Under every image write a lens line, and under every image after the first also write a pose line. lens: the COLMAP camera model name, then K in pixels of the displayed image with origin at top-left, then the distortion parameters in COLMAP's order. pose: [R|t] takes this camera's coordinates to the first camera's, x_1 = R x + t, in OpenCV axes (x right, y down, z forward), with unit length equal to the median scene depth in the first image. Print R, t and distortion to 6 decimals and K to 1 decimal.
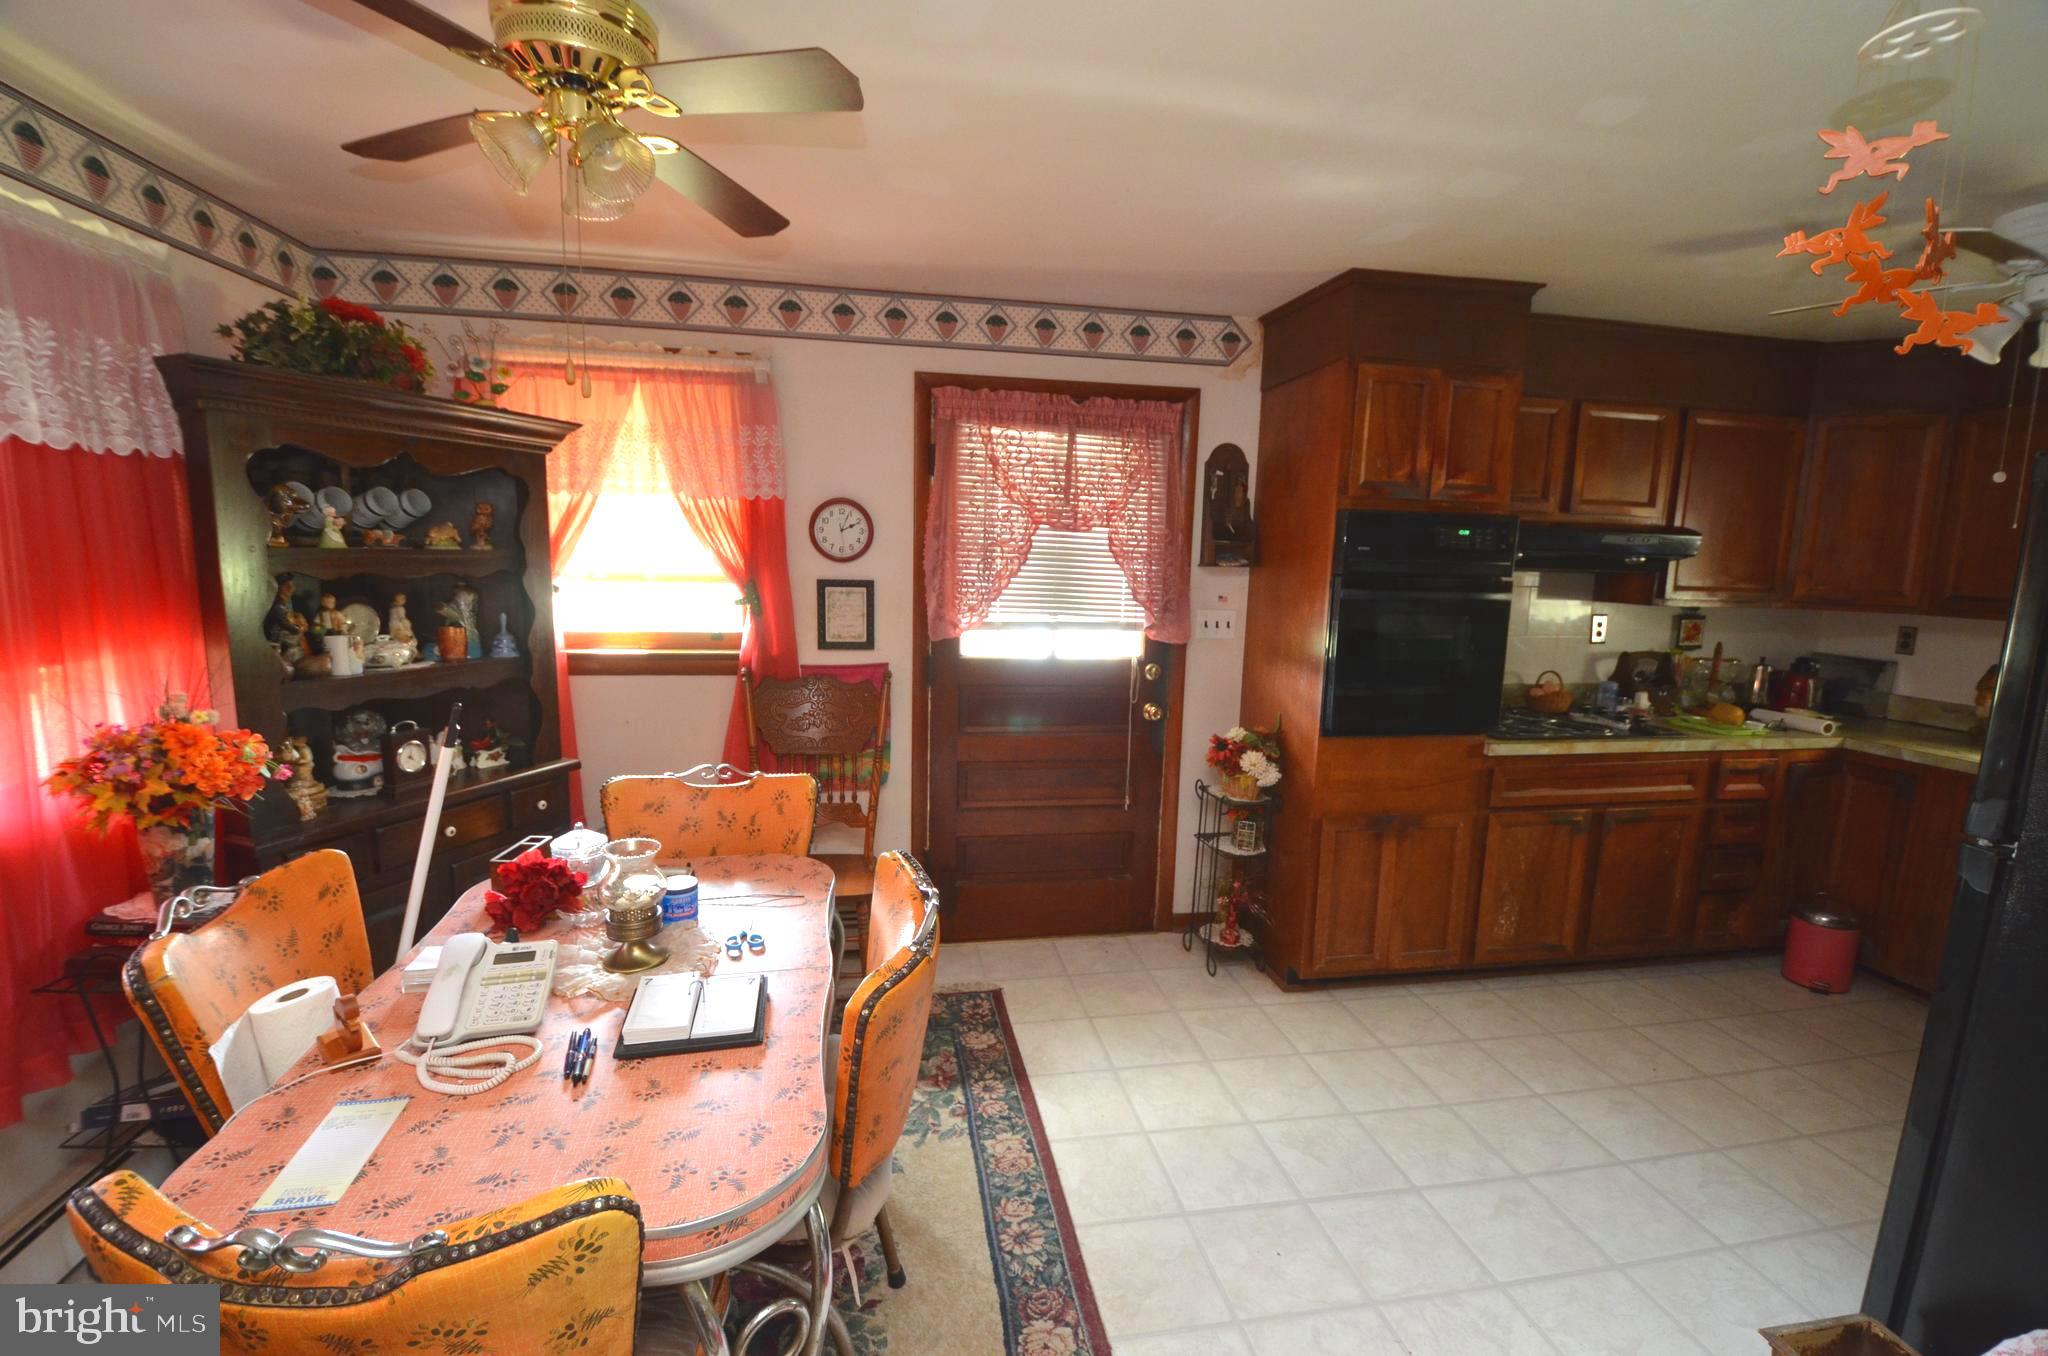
lens RADIAL K [[889.3, 0, 1025.7], [0, 889.3, 689.0], [0, 0, 1]] dist [0.011719, -0.022043]
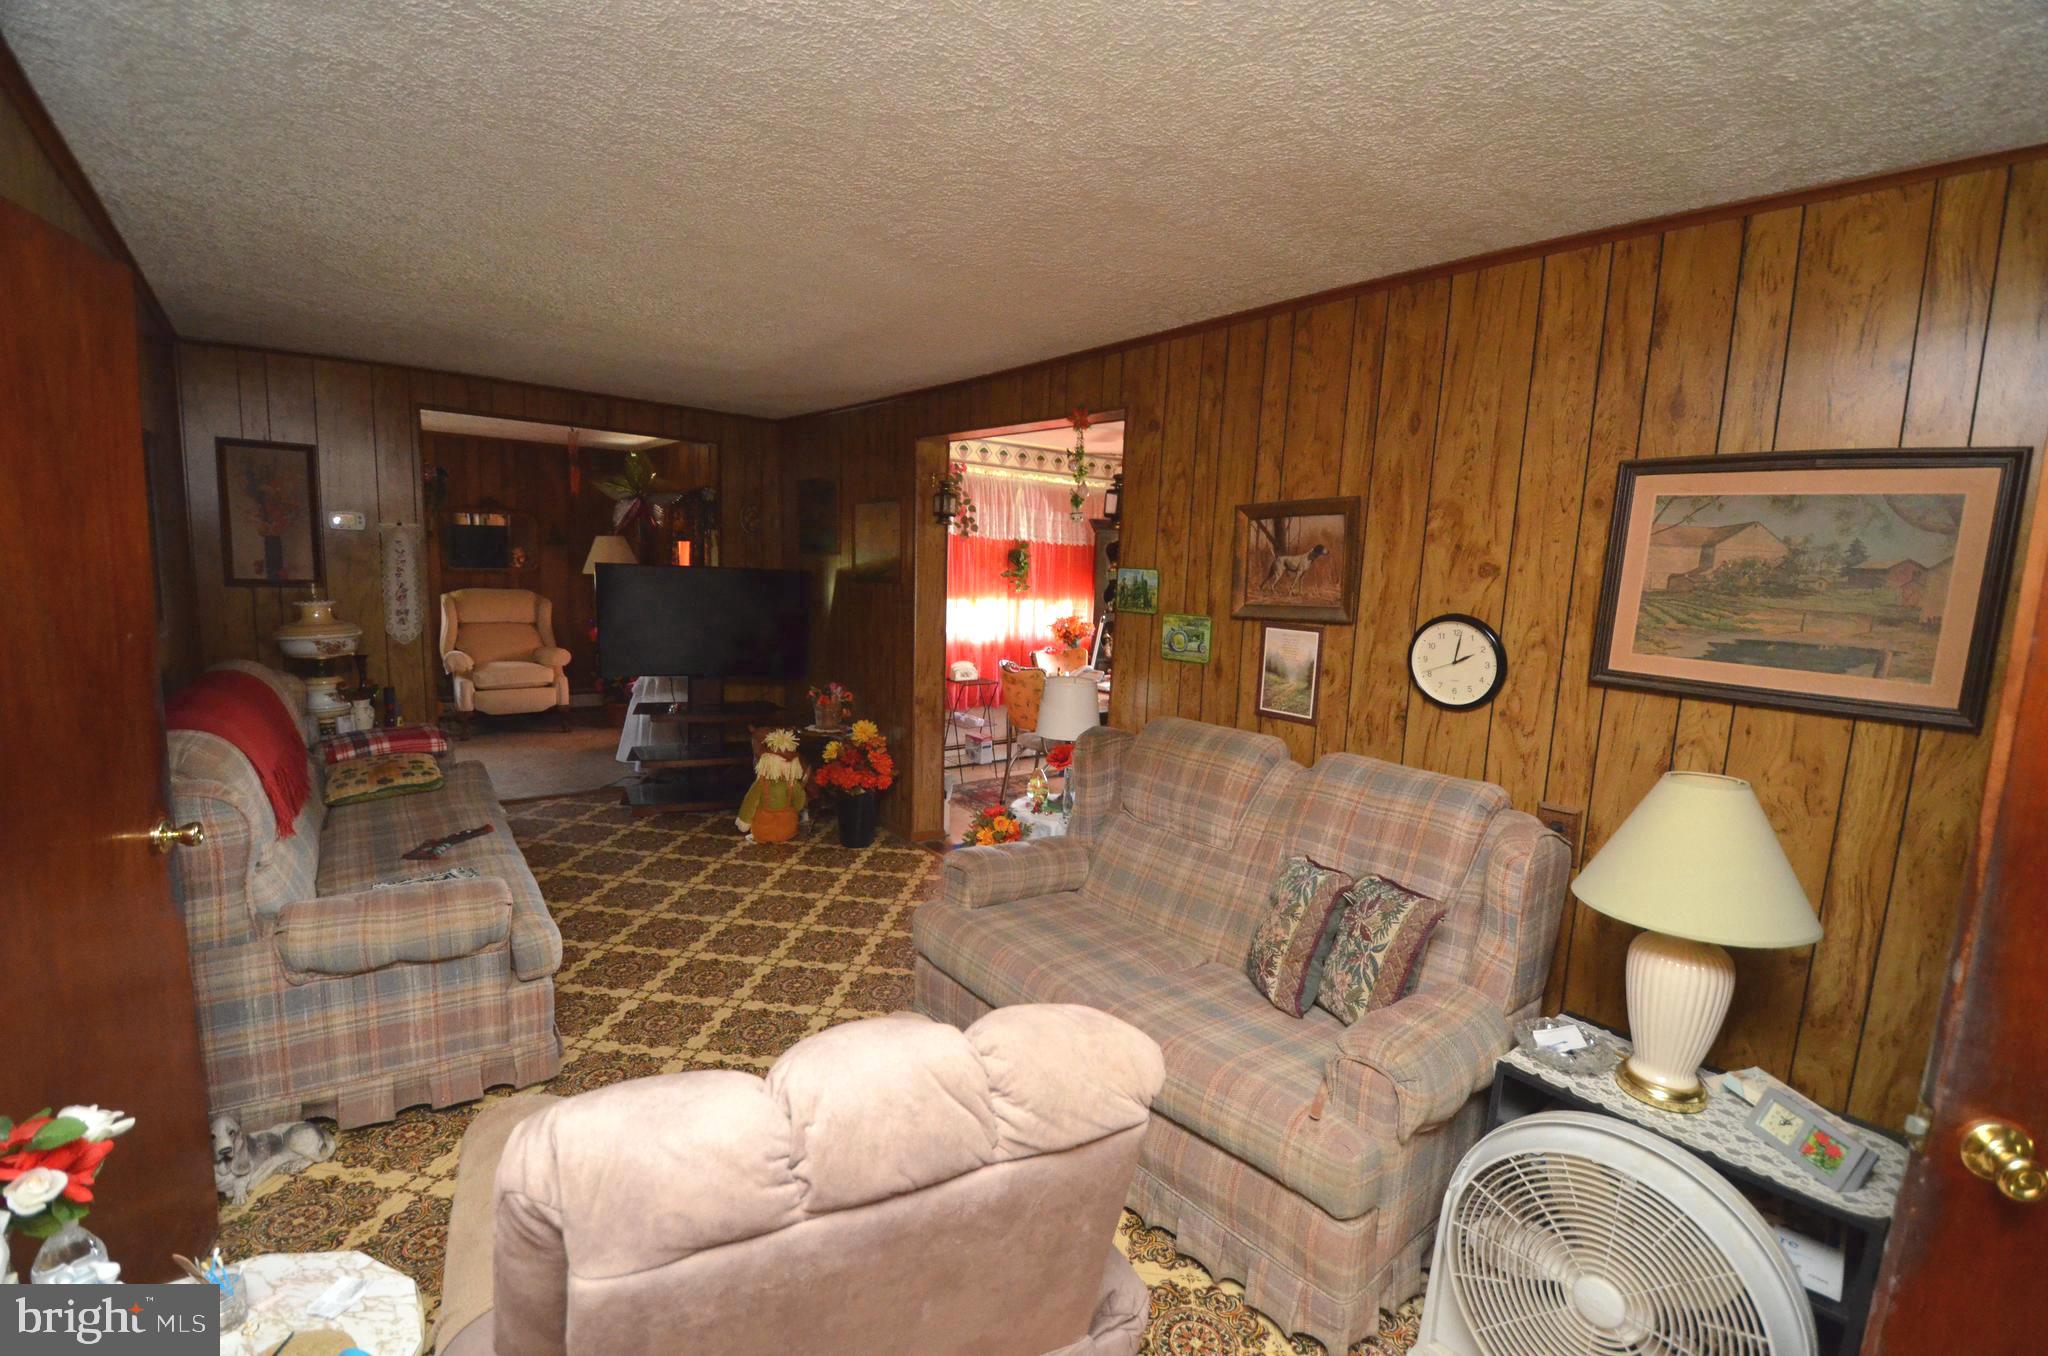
lens RADIAL K [[889.3, 0, 1025.7], [0, 889.3, 689.0], [0, 0, 1]] dist [0.011719, -0.022043]
pose [[0.476292, 0.121618, -0.870836, 1.259206], [-0.163408, 0.985378, 0.048241, 0.105524], [0.863970, 0.119324, 0.489201, -0.552223]]
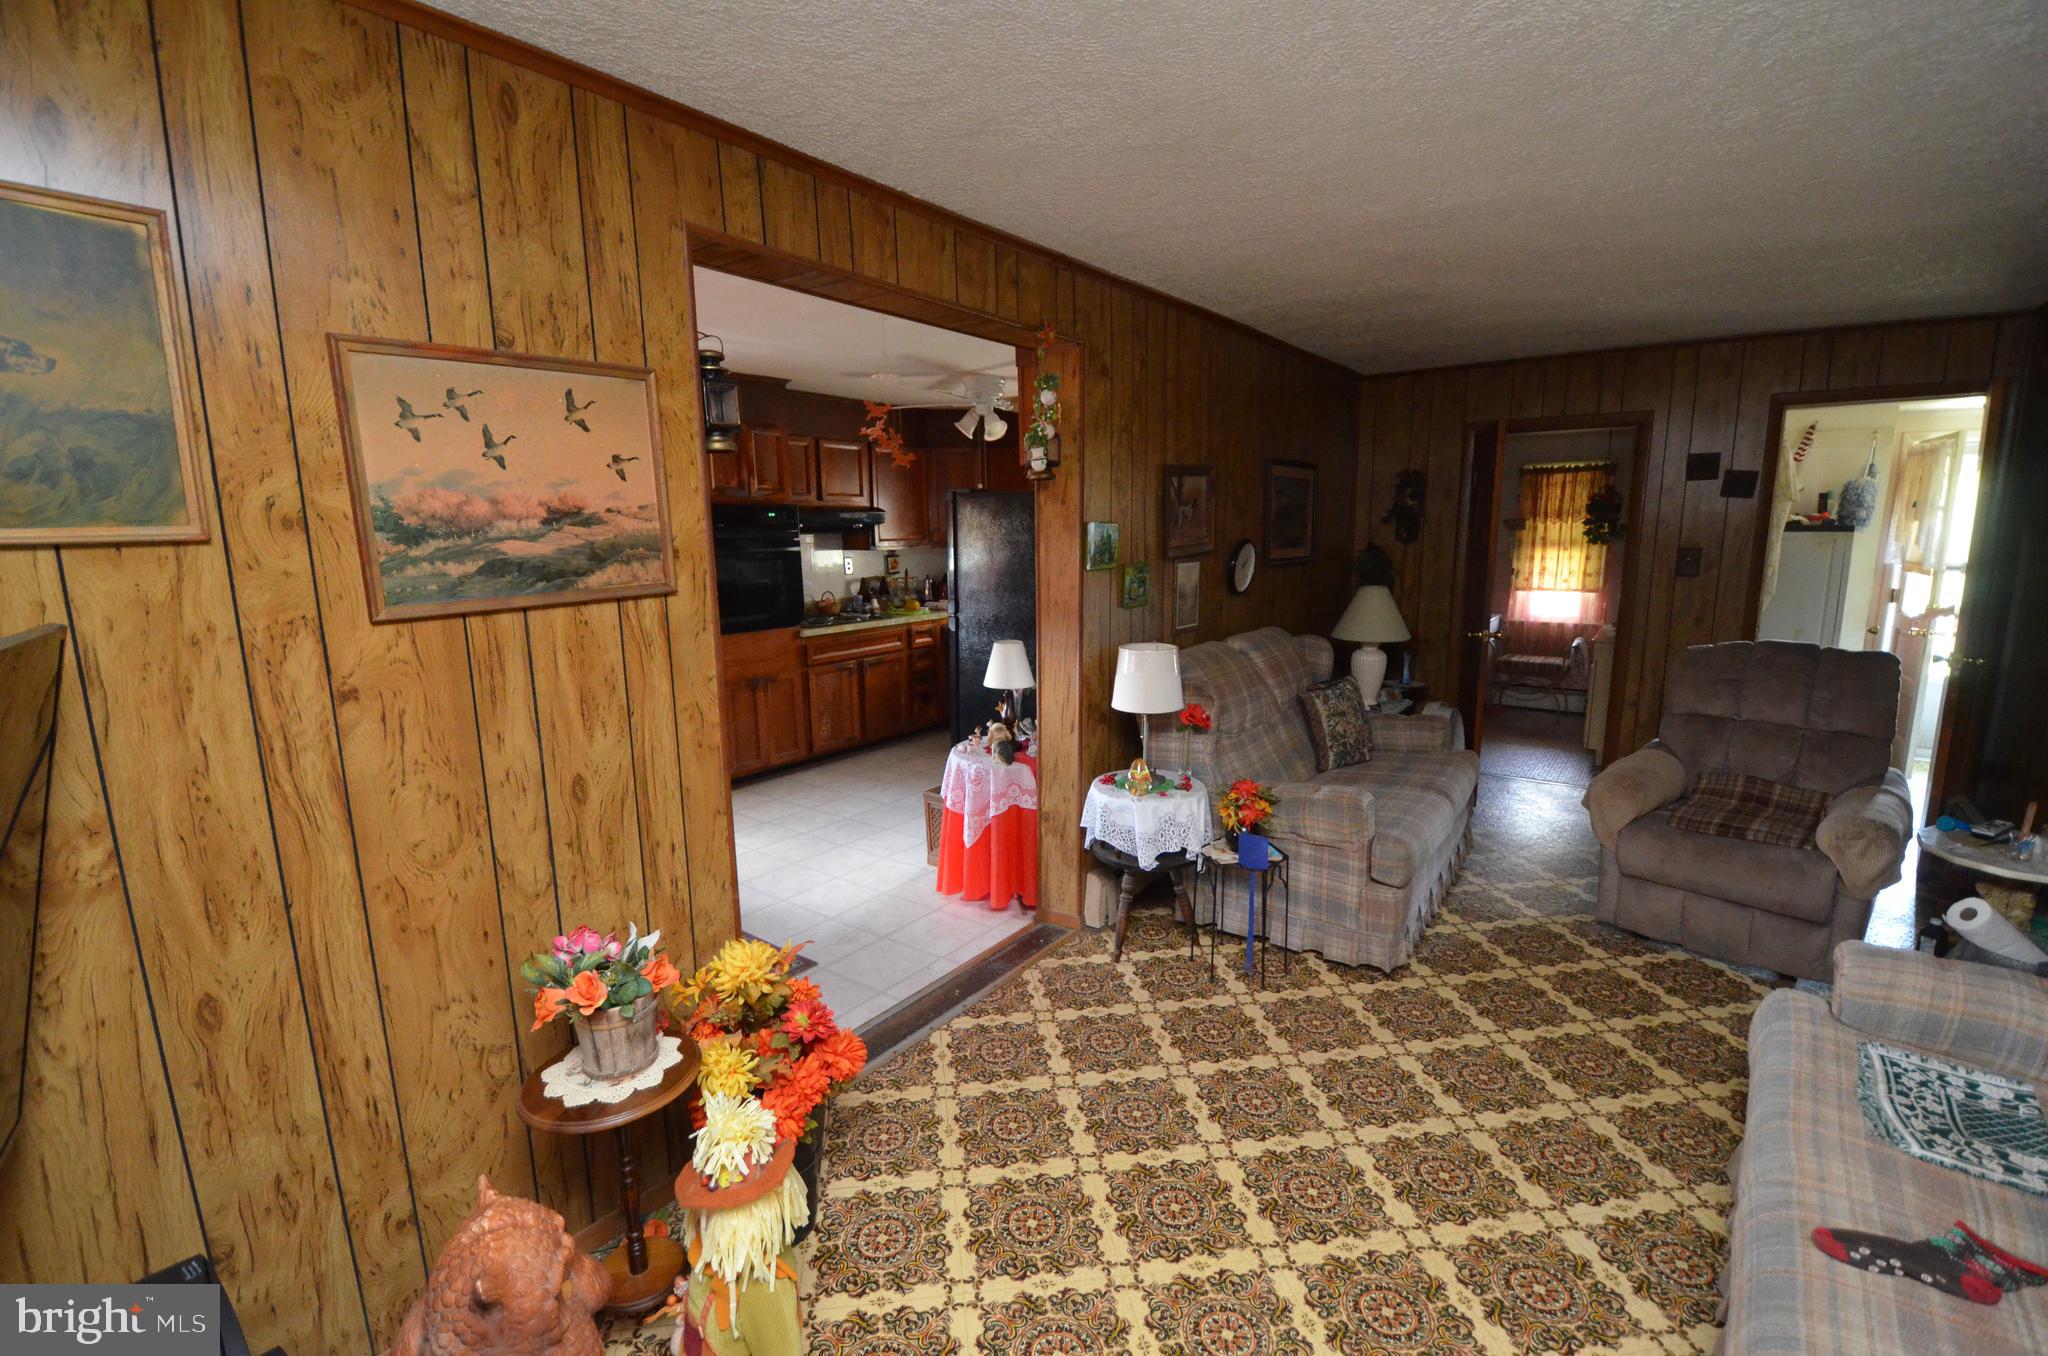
lens RADIAL K [[889.3, 0, 1025.7], [0, 889.3, 689.0], [0, 0, 1]] dist [0.011719, -0.022043]
pose [[0.734709, -0.156144, 0.660168, -0.343502], [0.134152, 0.987374, 0.084236, 0.083312], [-0.664986, 0.026674, 0.746380, -0.622699]]
